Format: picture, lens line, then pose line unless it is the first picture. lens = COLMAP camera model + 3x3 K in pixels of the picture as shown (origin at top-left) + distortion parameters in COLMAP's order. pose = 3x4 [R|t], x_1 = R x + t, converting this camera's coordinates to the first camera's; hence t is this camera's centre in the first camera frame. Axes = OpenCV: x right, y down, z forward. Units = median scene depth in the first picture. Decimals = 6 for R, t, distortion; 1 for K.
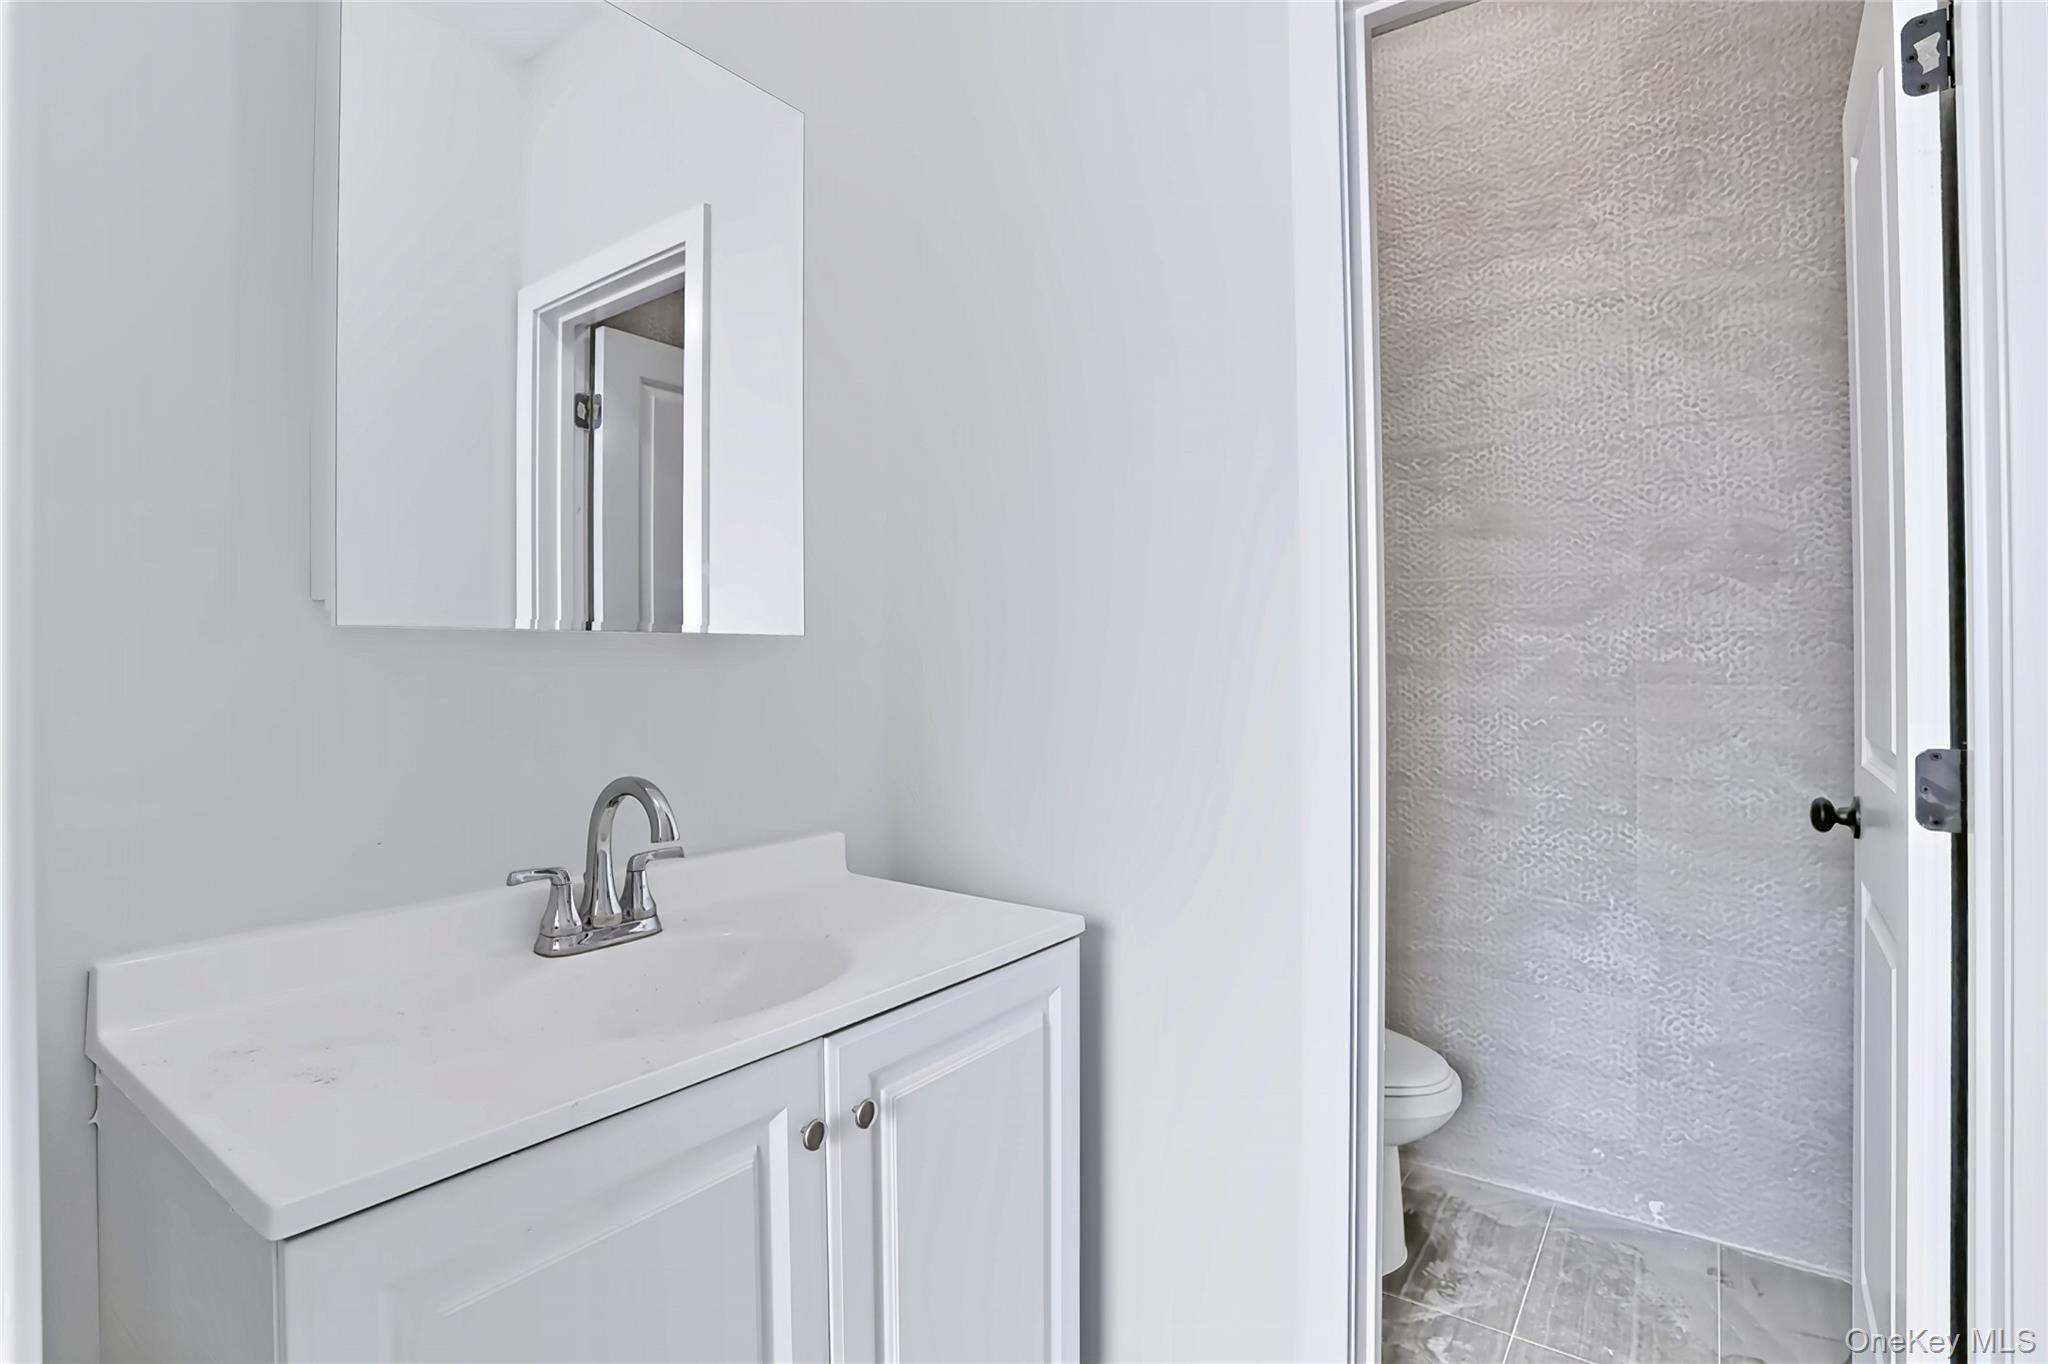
lens RADIAL K [[986.0, 0, 1024.6], [0, 986.0, 684.8], [0, 0, 1]] dist [-0.005499, -0.000233]
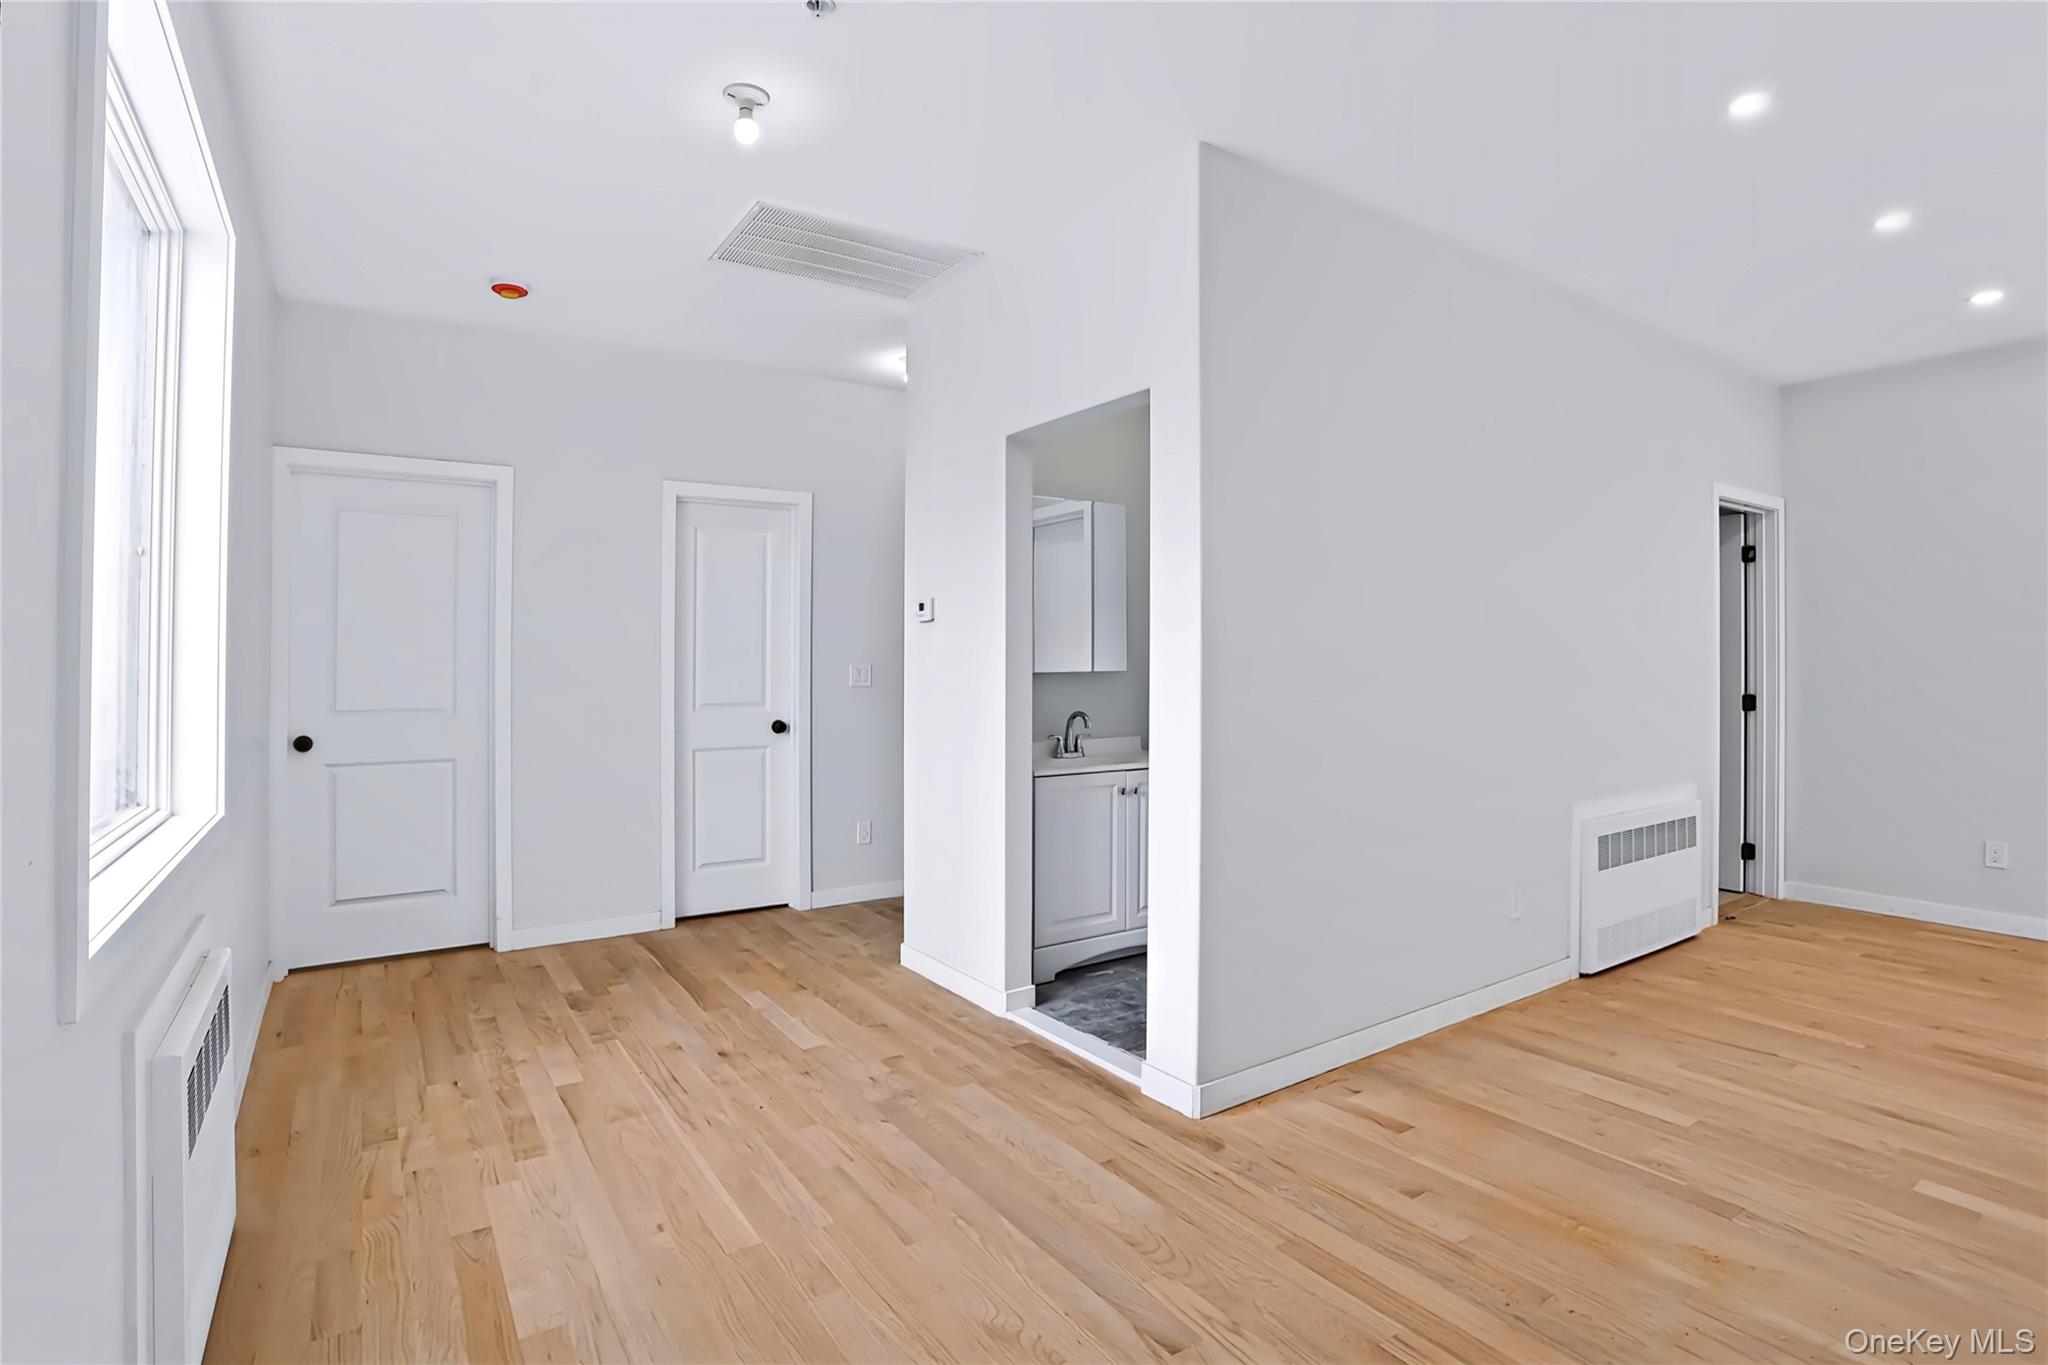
lens RADIAL K [[986.0, 0, 1023.6], [0, 986.0, 673.8], [0, 0, 1]] dist [-0.005499, -0.000233]
pose [[0.941665, 0.008482, -0.336446, 0.683883], [-0.007512, 0.999963, 0.004185, -0.067009], [0.336469, -0.001414, 0.941693, -2.670923]]
